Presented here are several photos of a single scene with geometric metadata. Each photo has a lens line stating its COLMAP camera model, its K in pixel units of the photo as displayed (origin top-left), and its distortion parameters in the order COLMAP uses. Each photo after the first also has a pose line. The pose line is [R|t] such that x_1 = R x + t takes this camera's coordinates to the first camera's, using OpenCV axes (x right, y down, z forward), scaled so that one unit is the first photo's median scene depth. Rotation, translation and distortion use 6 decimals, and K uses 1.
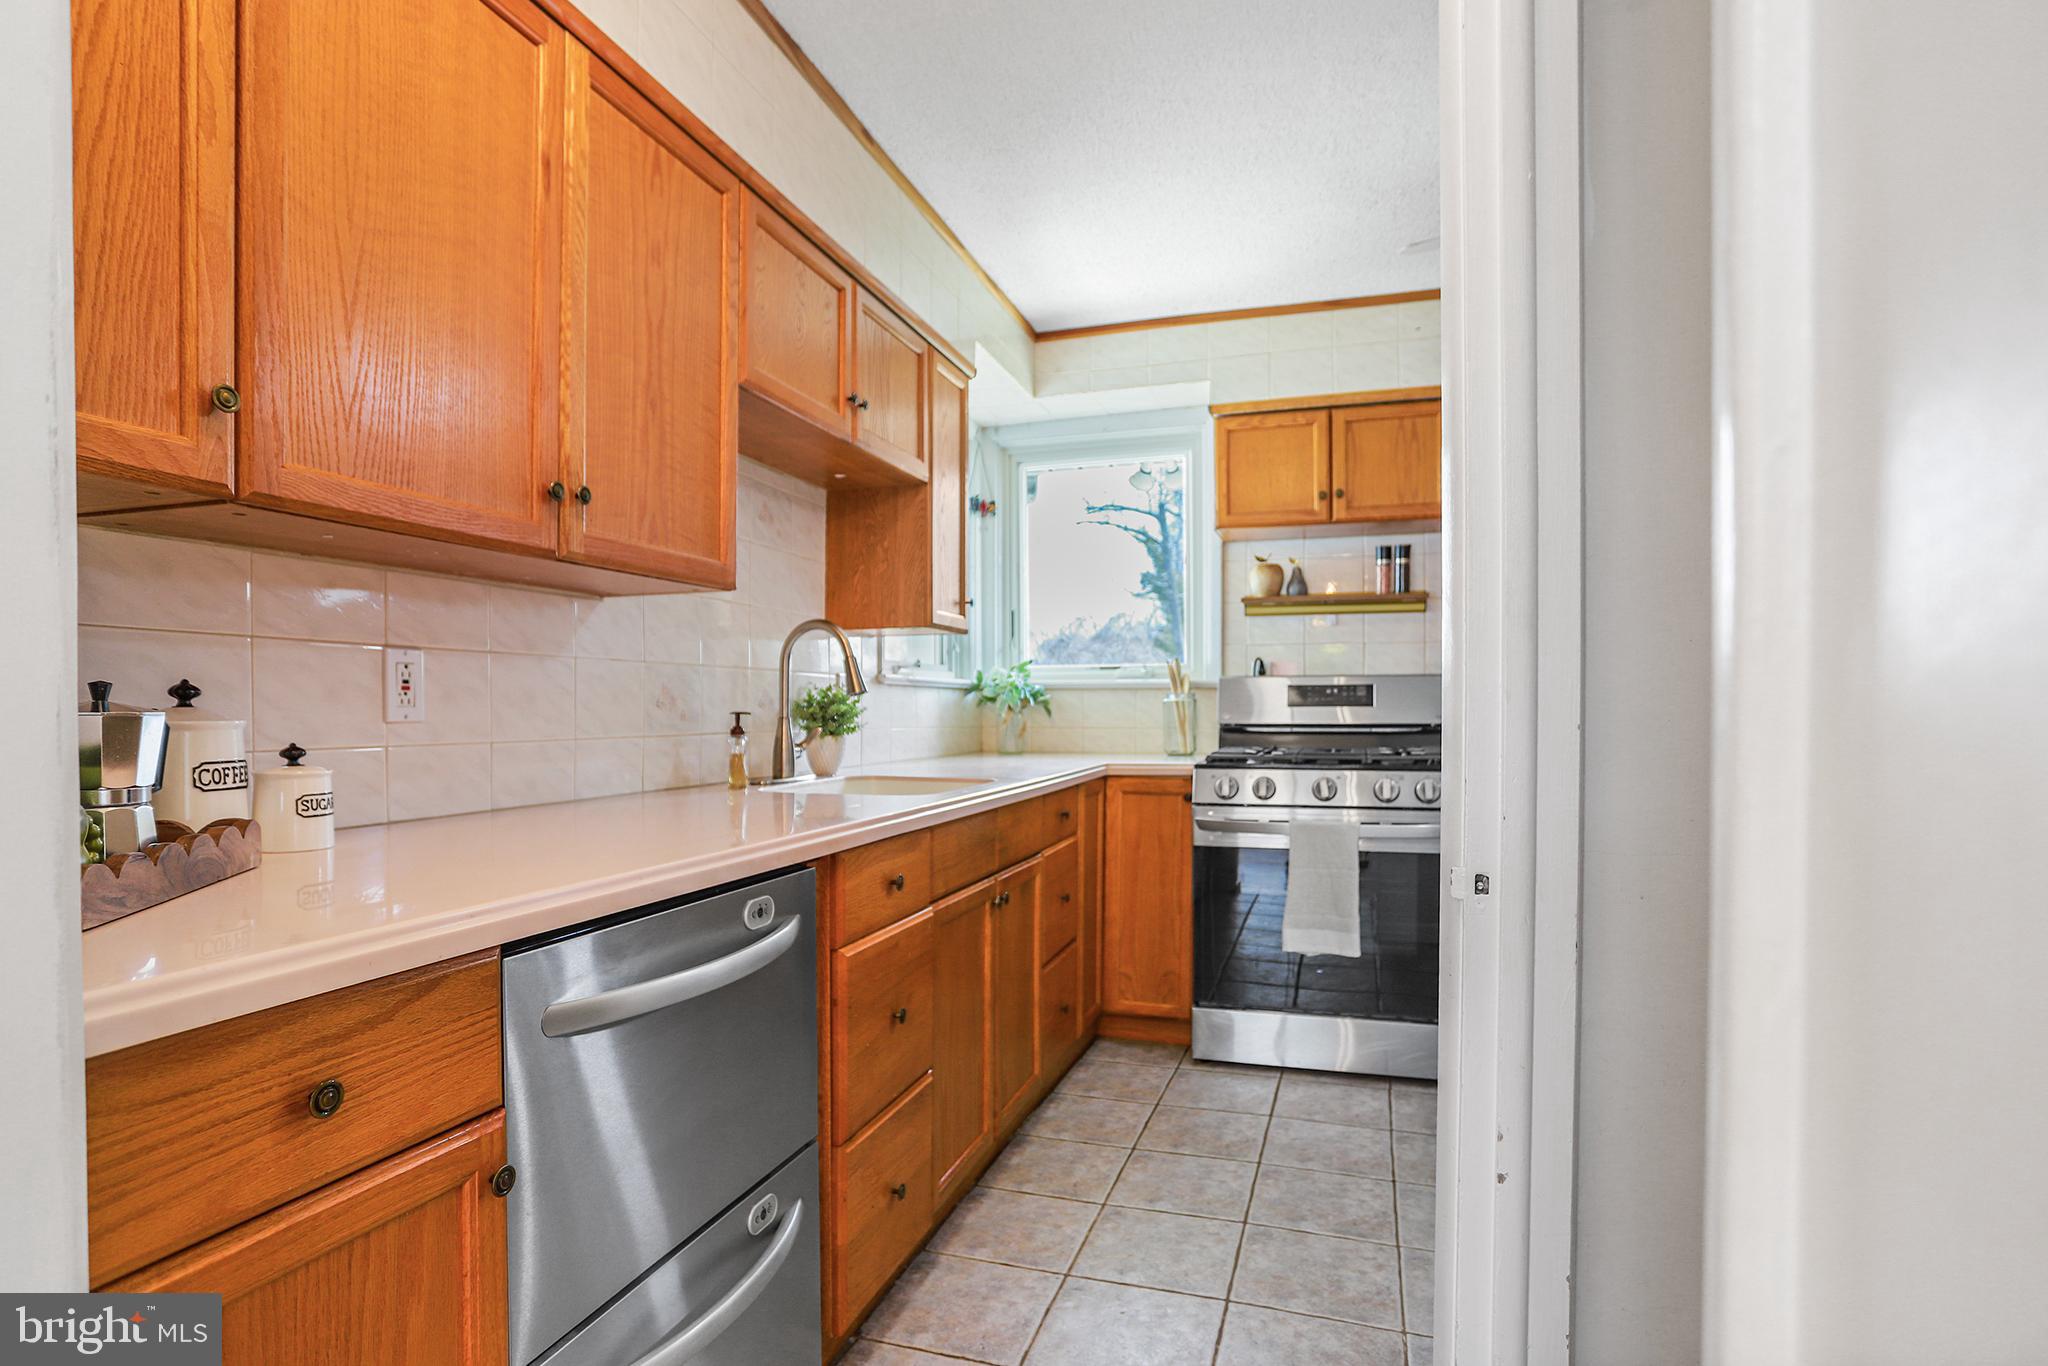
lens RADIAL K [[1008.6, 0, 1030.4], [0, 1008.6, 698.2], [0, 0, 1]] dist [-0.005803, 0.002203]
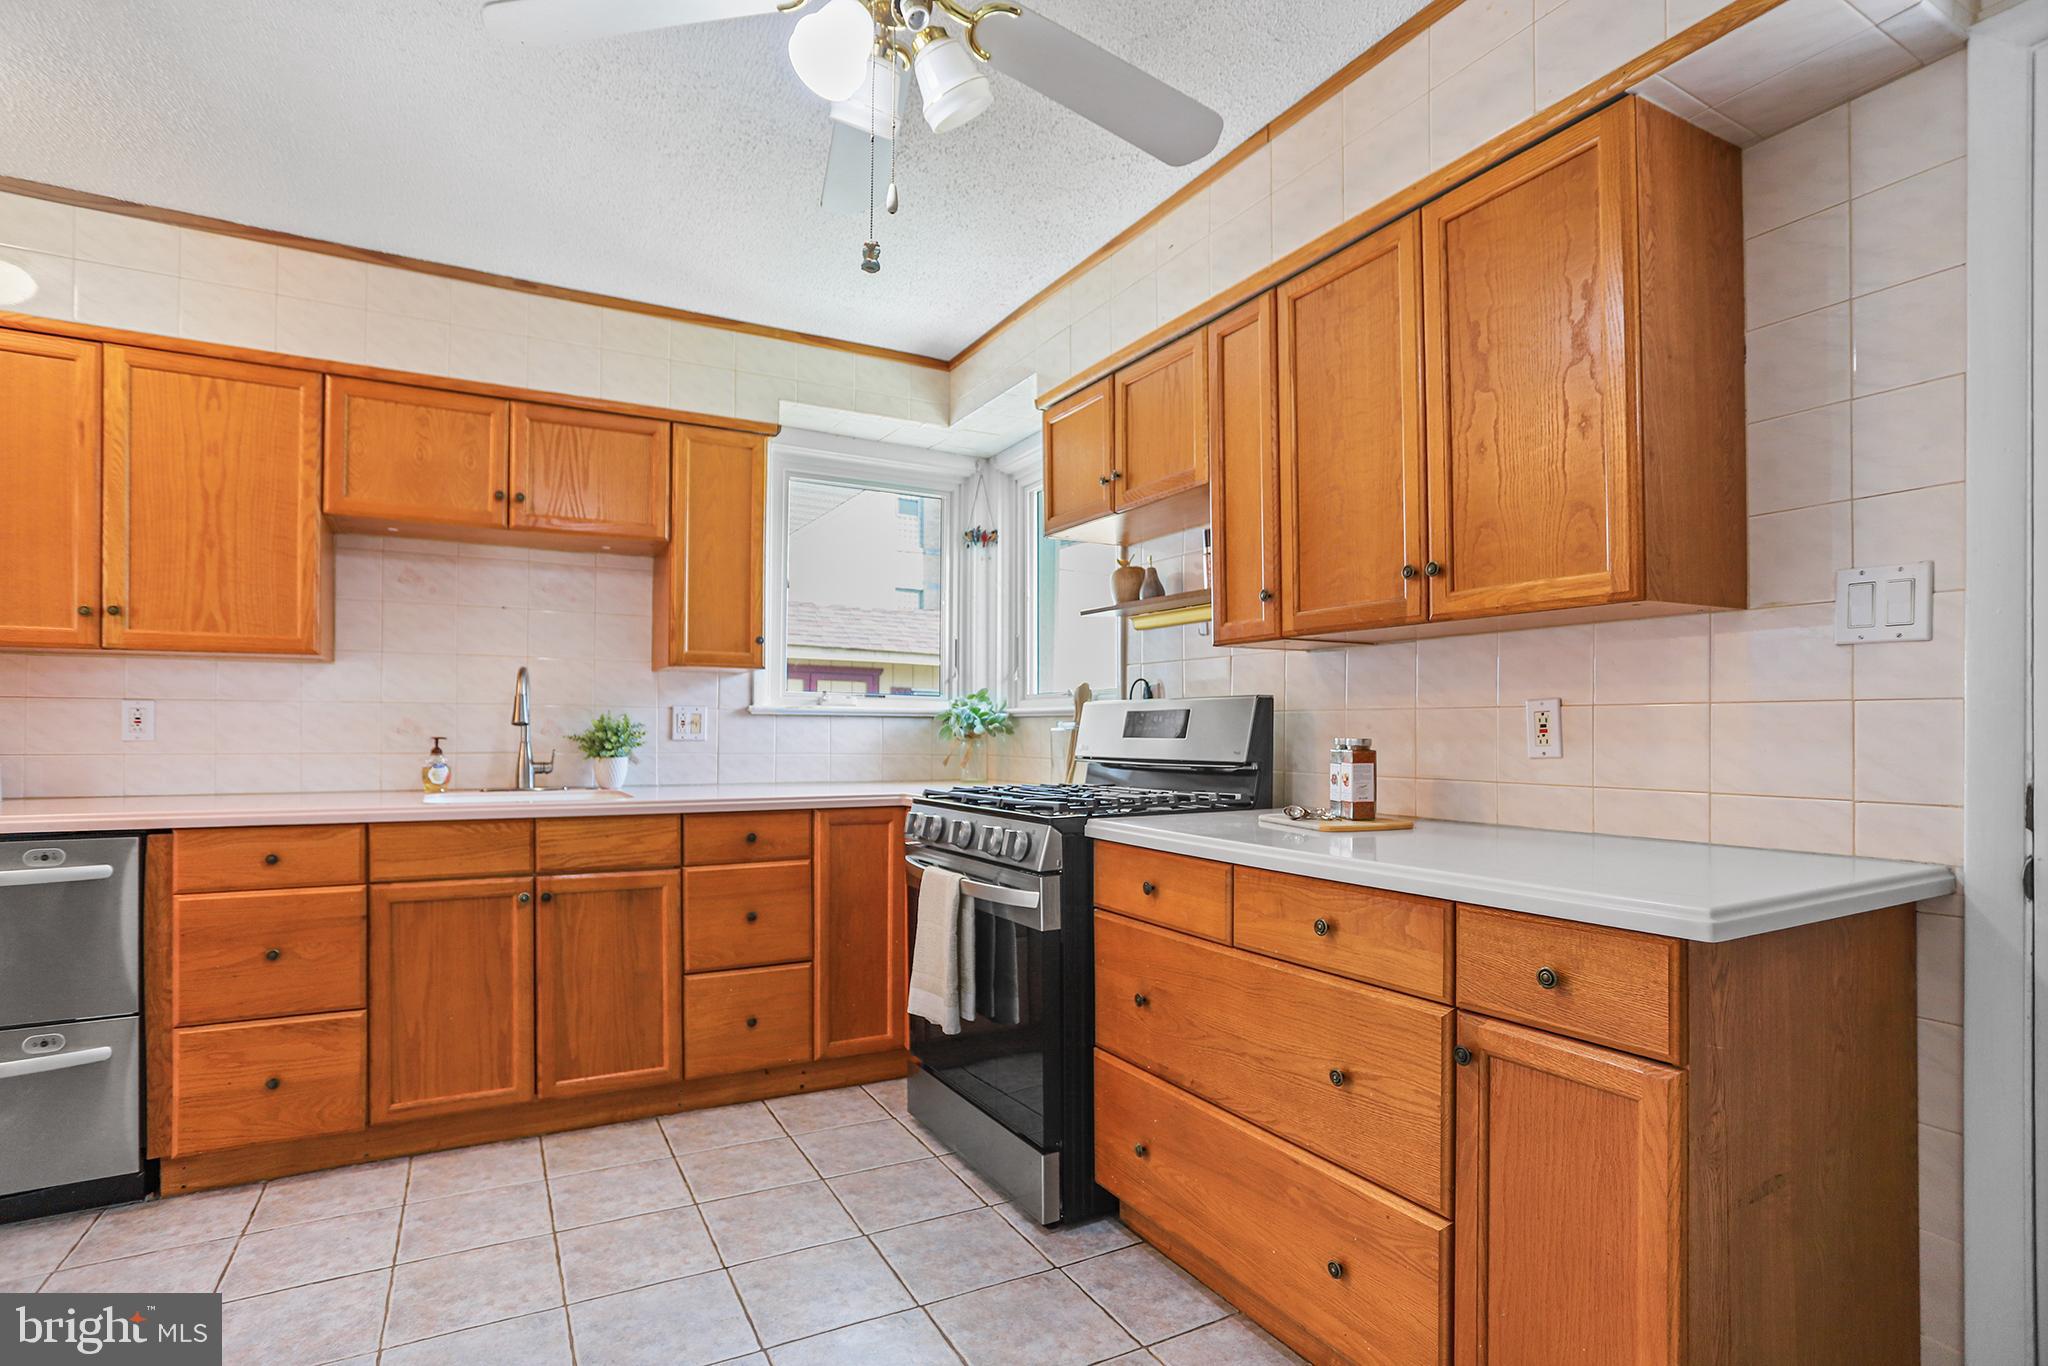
lens RADIAL K [[1008.6, 0, 1077.6], [0, 1008.6, 713.5], [0, 0, 1]] dist [-0.005803, 0.002203]
pose [[0.722208, -0.006656, -0.691643, 1.234635], [-0.000061, 0.999953, -0.009686, -0.005646], [0.691676, 0.007038, 0.722174, 0.577329]]
